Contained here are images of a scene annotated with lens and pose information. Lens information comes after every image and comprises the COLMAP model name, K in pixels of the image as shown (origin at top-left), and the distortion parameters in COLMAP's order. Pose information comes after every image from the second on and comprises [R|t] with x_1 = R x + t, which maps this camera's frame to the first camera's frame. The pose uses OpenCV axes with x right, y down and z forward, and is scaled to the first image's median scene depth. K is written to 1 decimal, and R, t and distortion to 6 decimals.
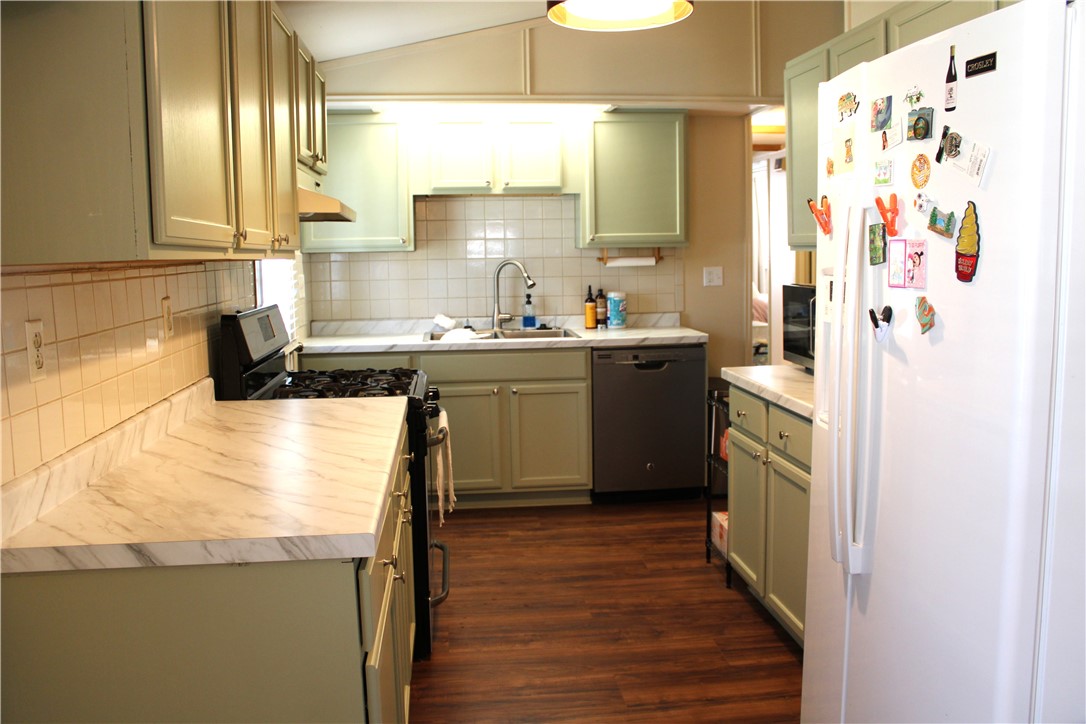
lens RADIAL K [[899.3, 0, 551.7], [0, 899.3, 354.5], [0, 0, 1]] dist [-0.168280, 0.153427]
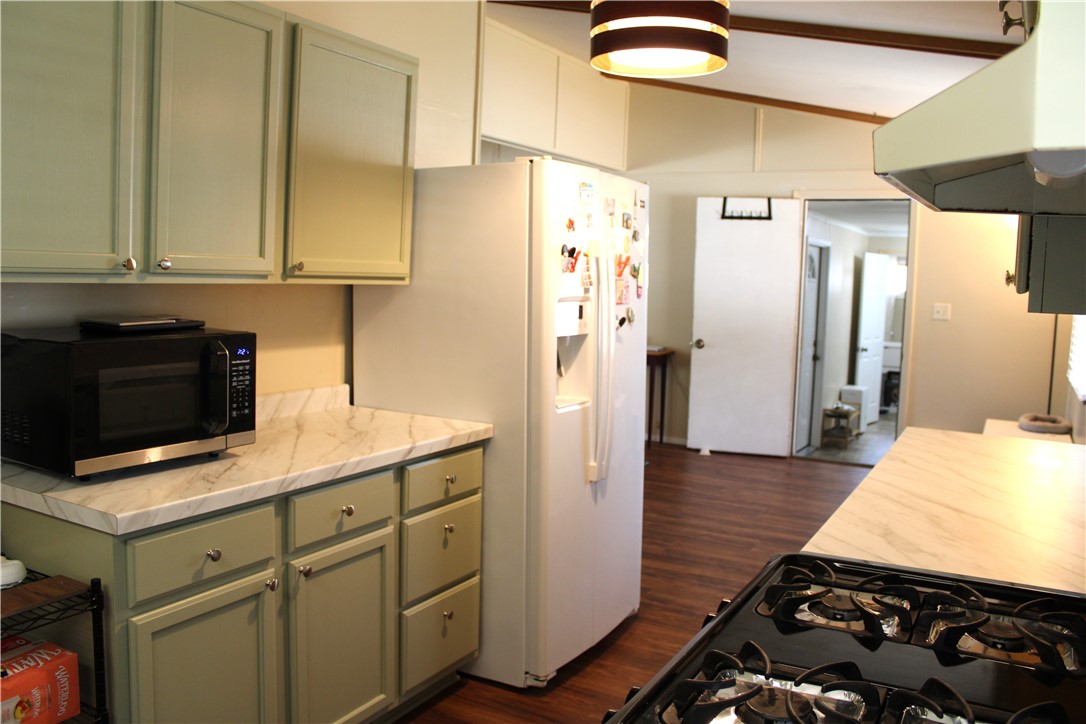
lens RADIAL K [[899.3, 0, 551.7], [0, 899.3, 354.5], [0, 0, 1]] dist [-0.168280, 0.153427]
pose [[-0.812523, -0.064331, 0.579369, -0.277739], [0.047798, 0.983192, 0.176204, -0.145470], [-0.580966, 0.170863, -0.795792, 1.210793]]
